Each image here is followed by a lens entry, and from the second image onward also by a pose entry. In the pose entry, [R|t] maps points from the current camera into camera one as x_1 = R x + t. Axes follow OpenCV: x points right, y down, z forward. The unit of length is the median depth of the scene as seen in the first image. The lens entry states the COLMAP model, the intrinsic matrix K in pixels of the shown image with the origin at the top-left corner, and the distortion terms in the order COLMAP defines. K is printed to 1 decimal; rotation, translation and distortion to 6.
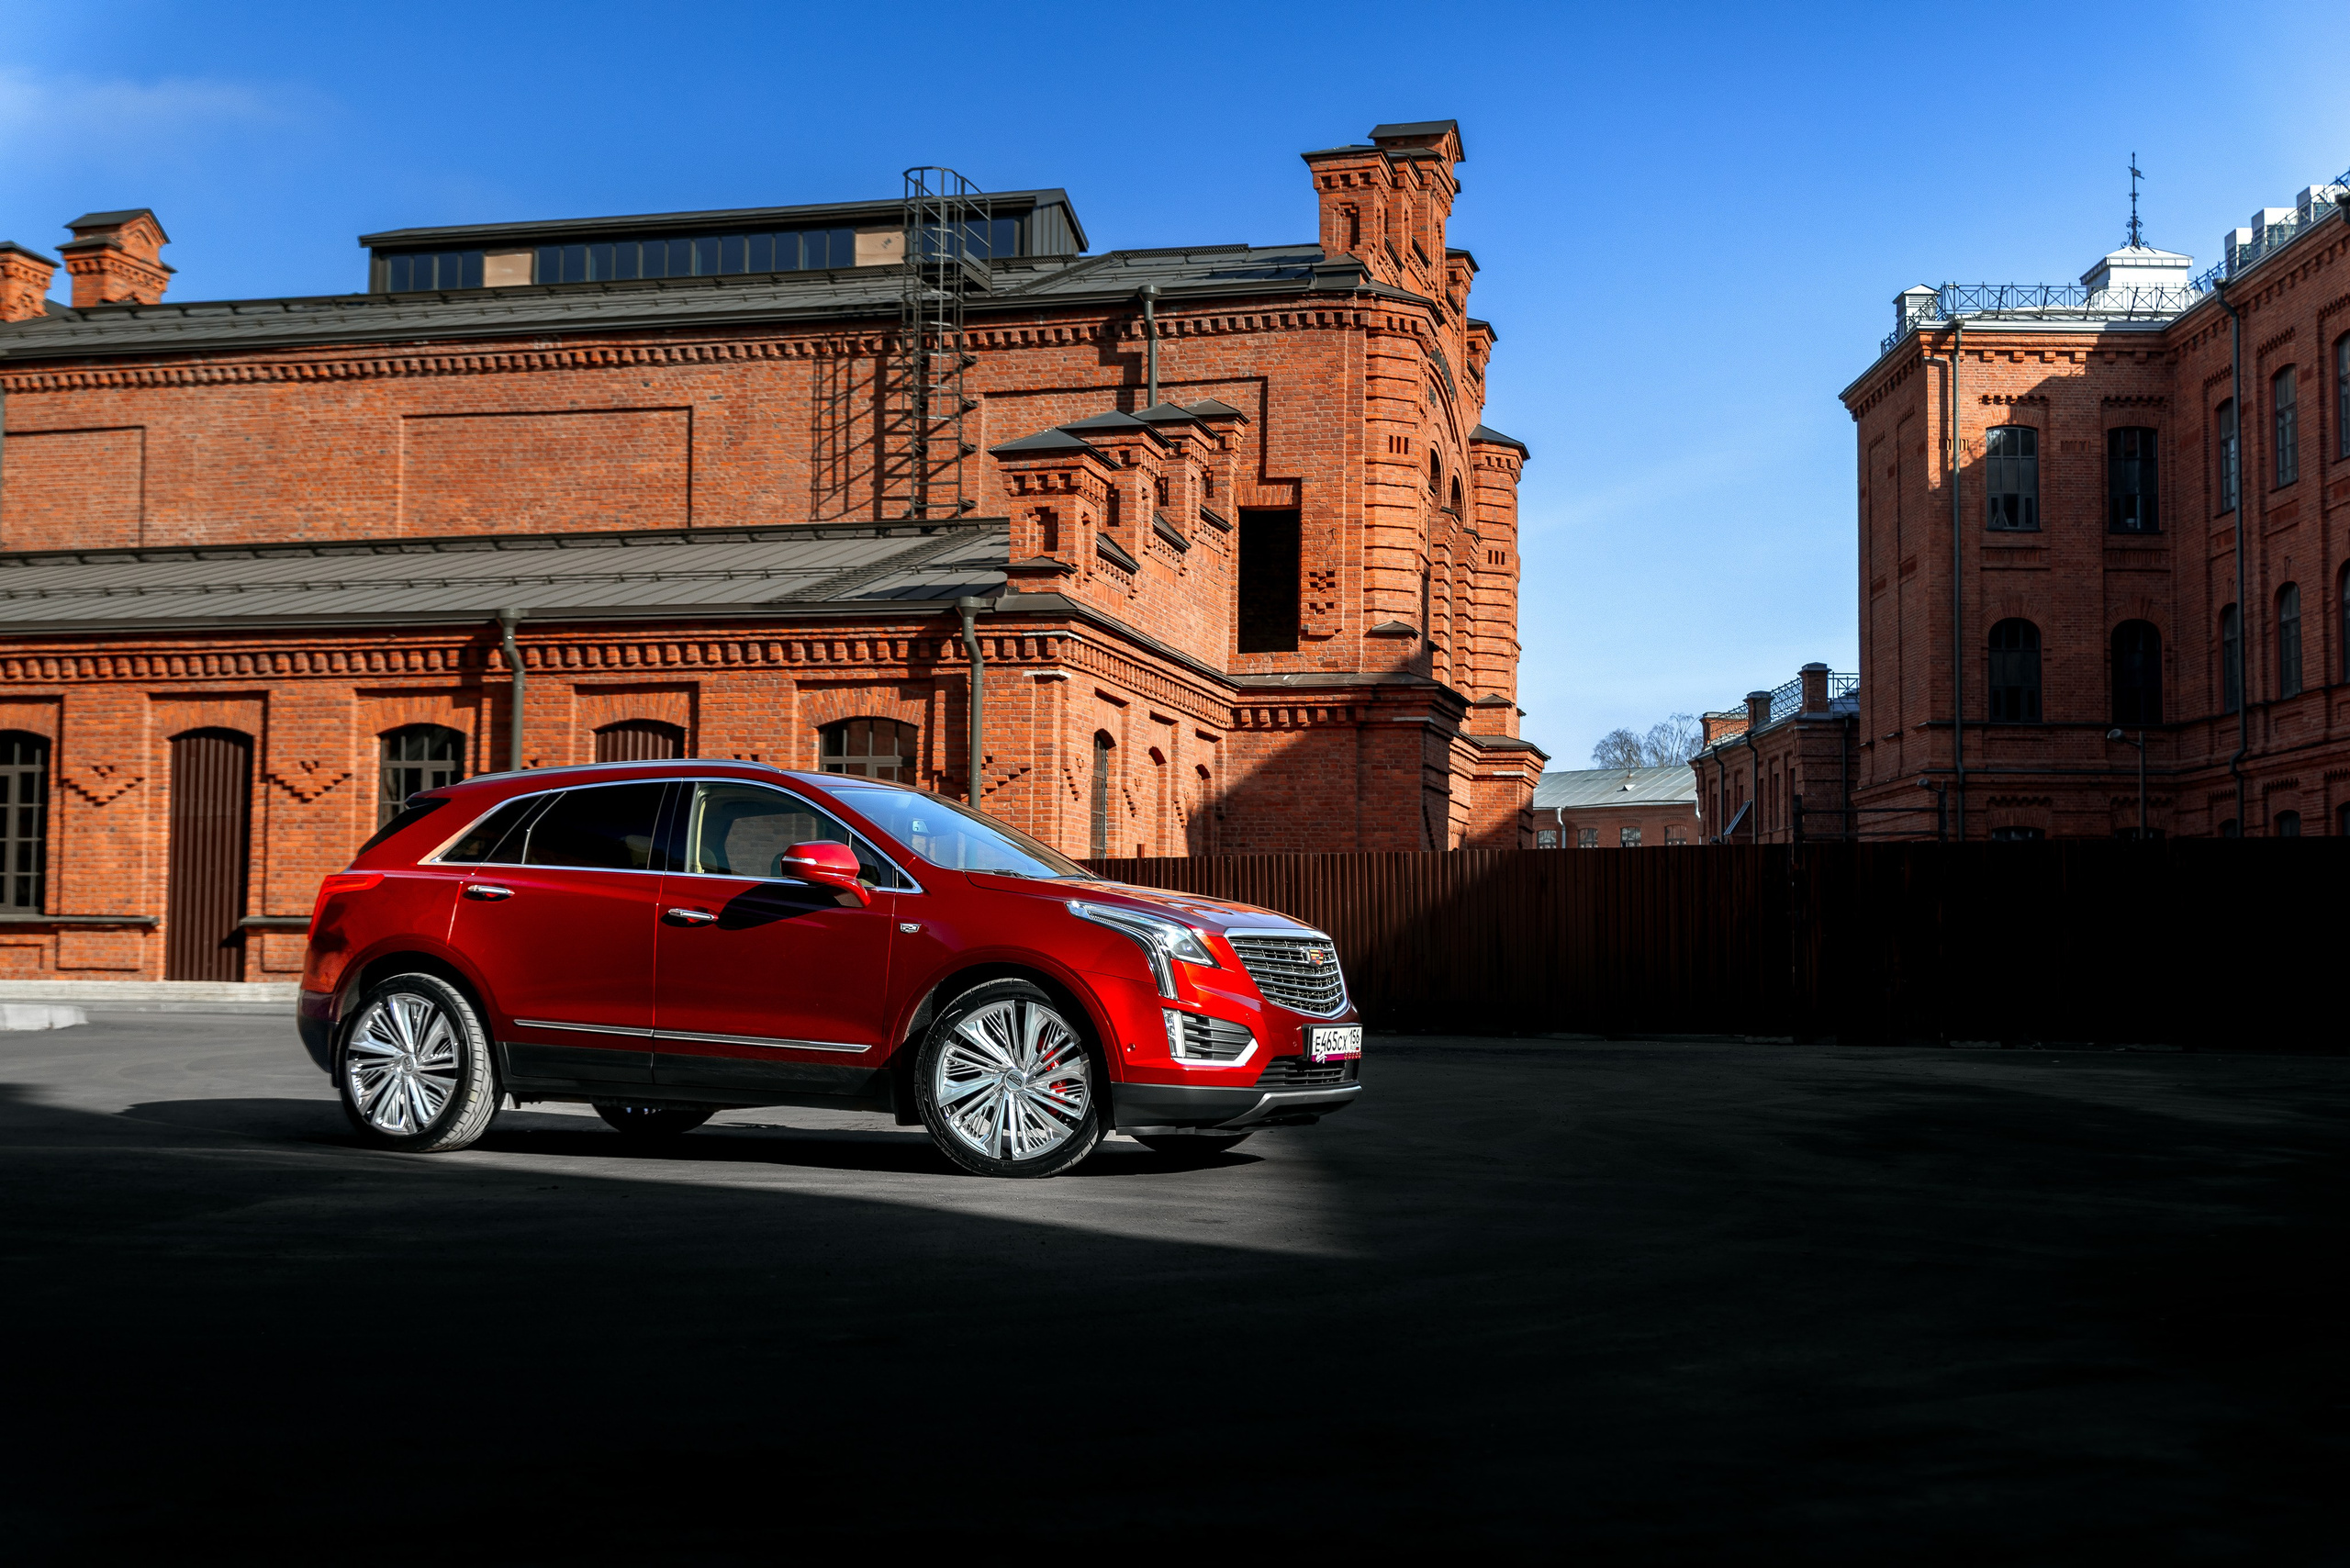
lens RADIAL K [[2595.8, 0, 1175.0], [0, 2595.8, 784.0], [0, 0, 1]] dist [-0.016936, 0.050572]
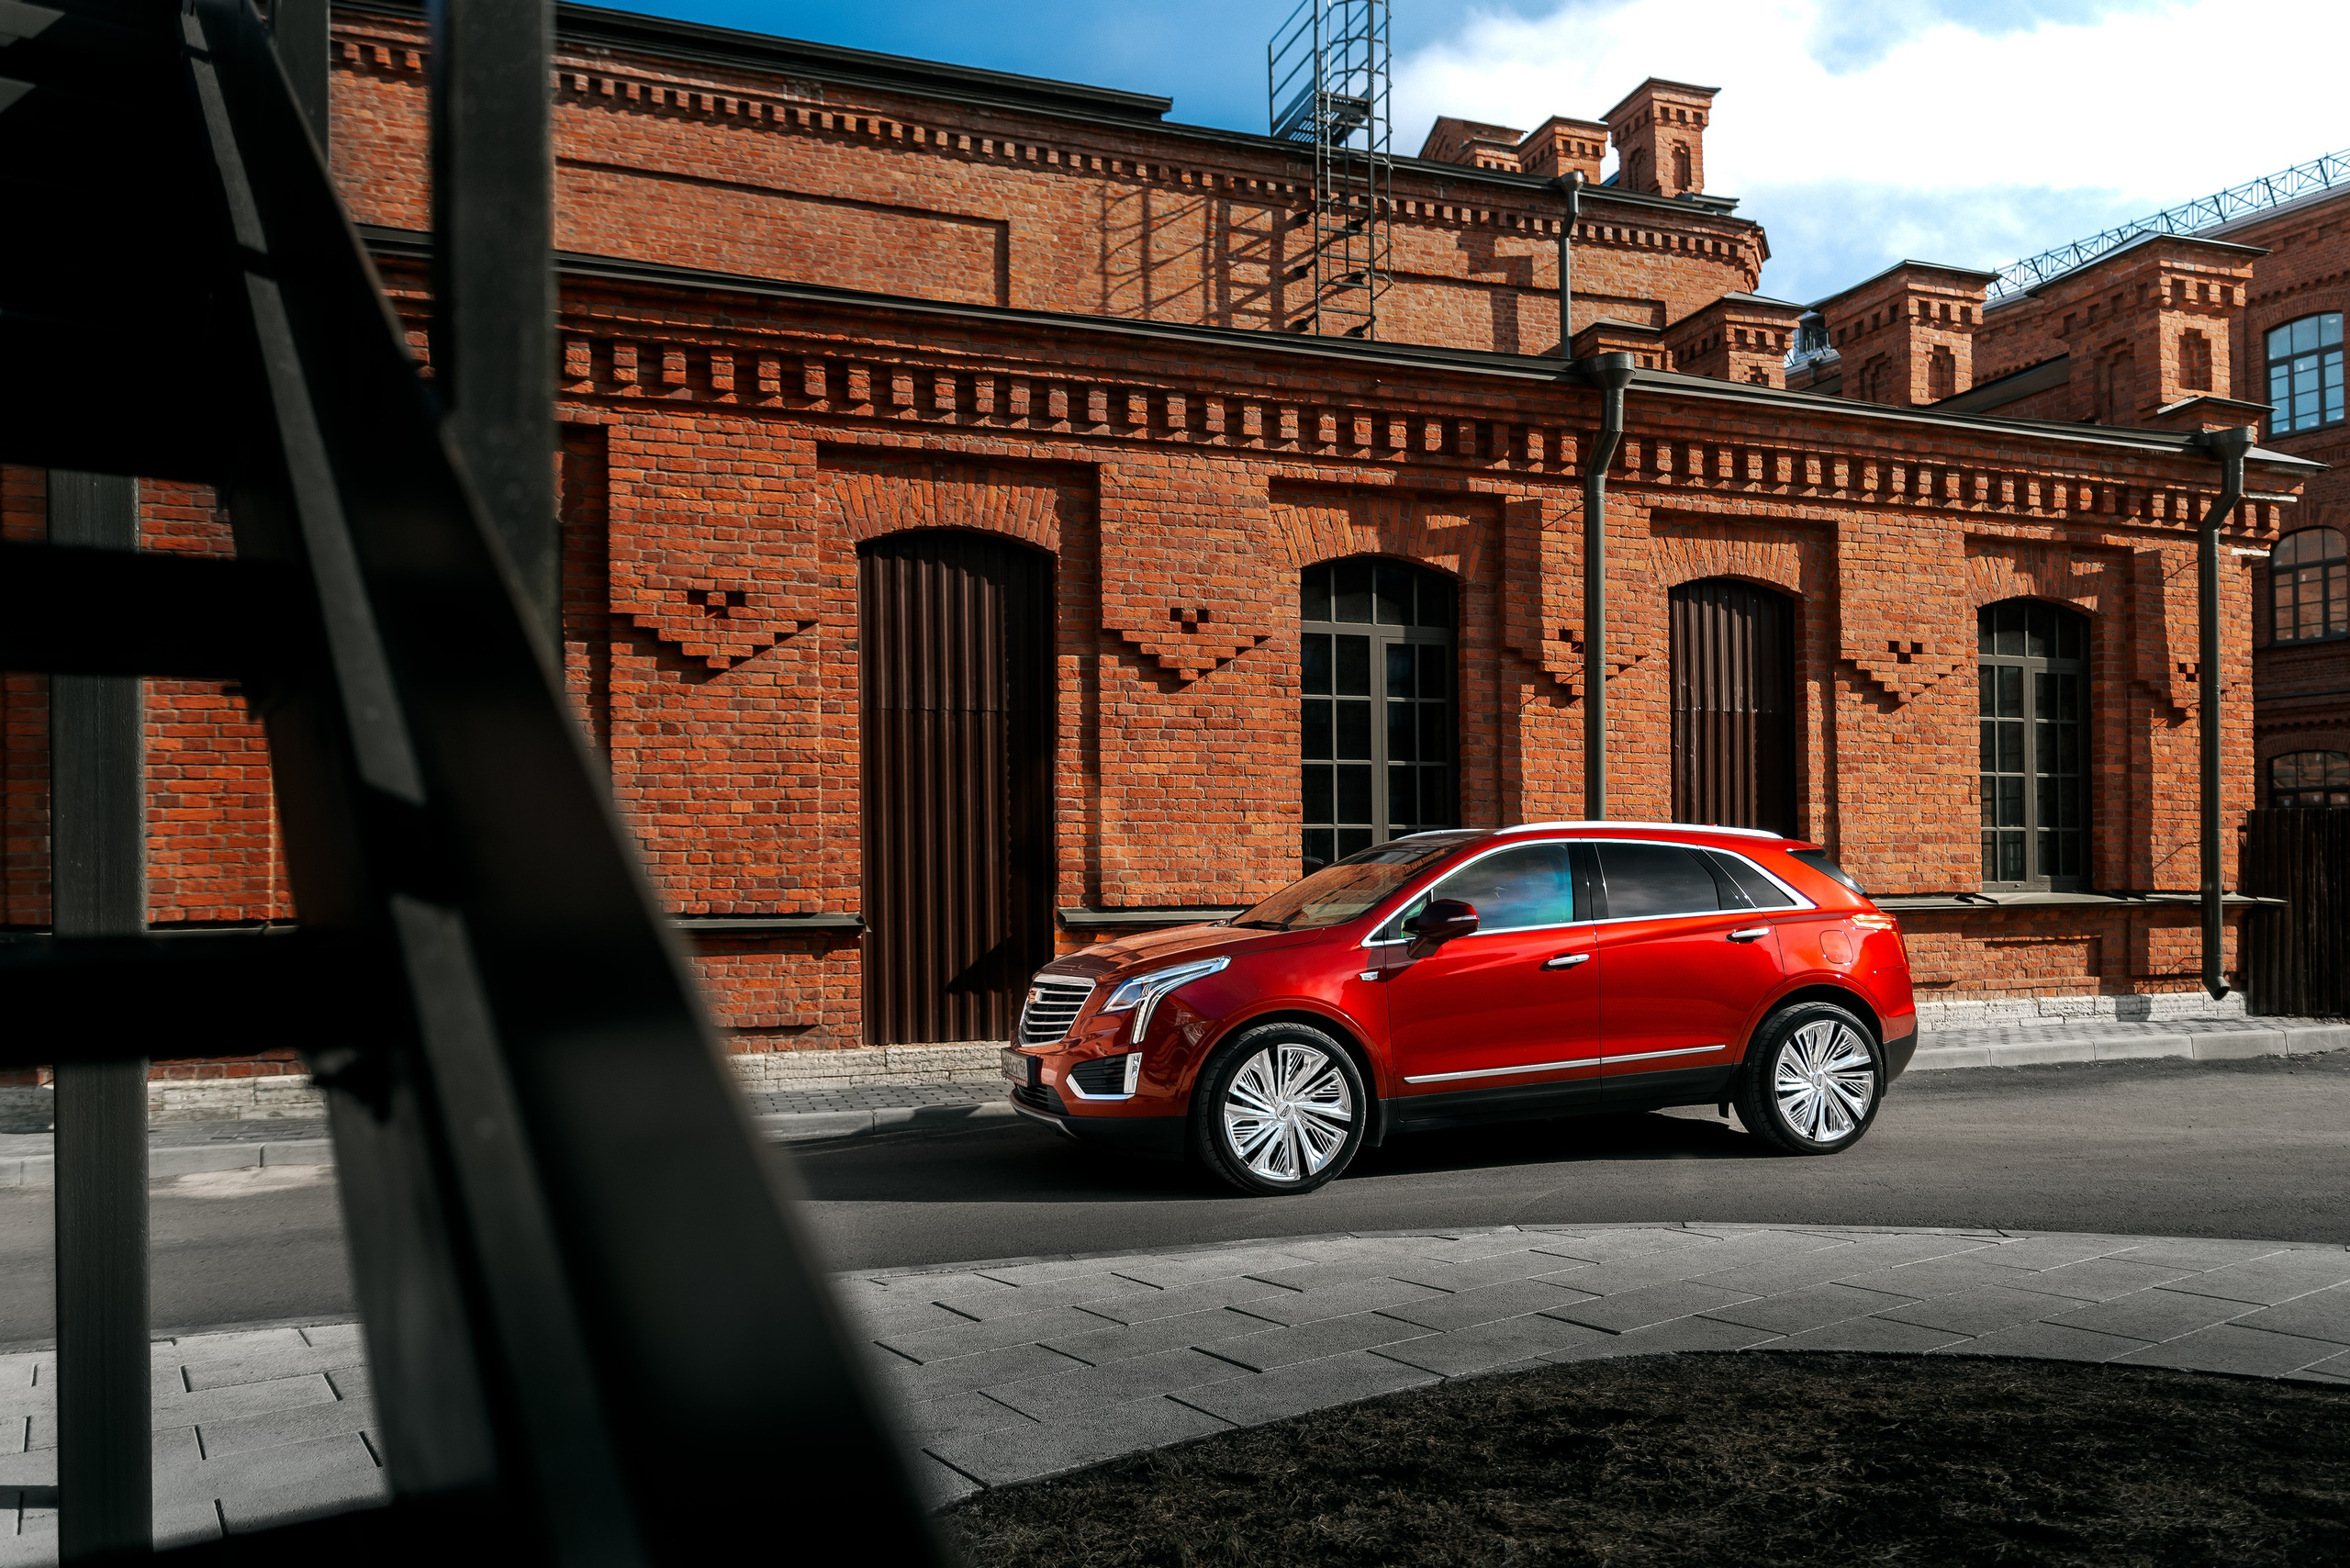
lens RADIAL K [[1592.5, 0, 1177.1], [0, 1592.5, 899.2], [0, 0, 1]] dist [-0.008317, 0.001988]
pose [[0.843956, -0.017912, 0.536113, -0.498092], [-0.016552, 0.998097, 0.059404, 0.029732], [-0.536156, -0.059009, 0.842054, 0.715232]]
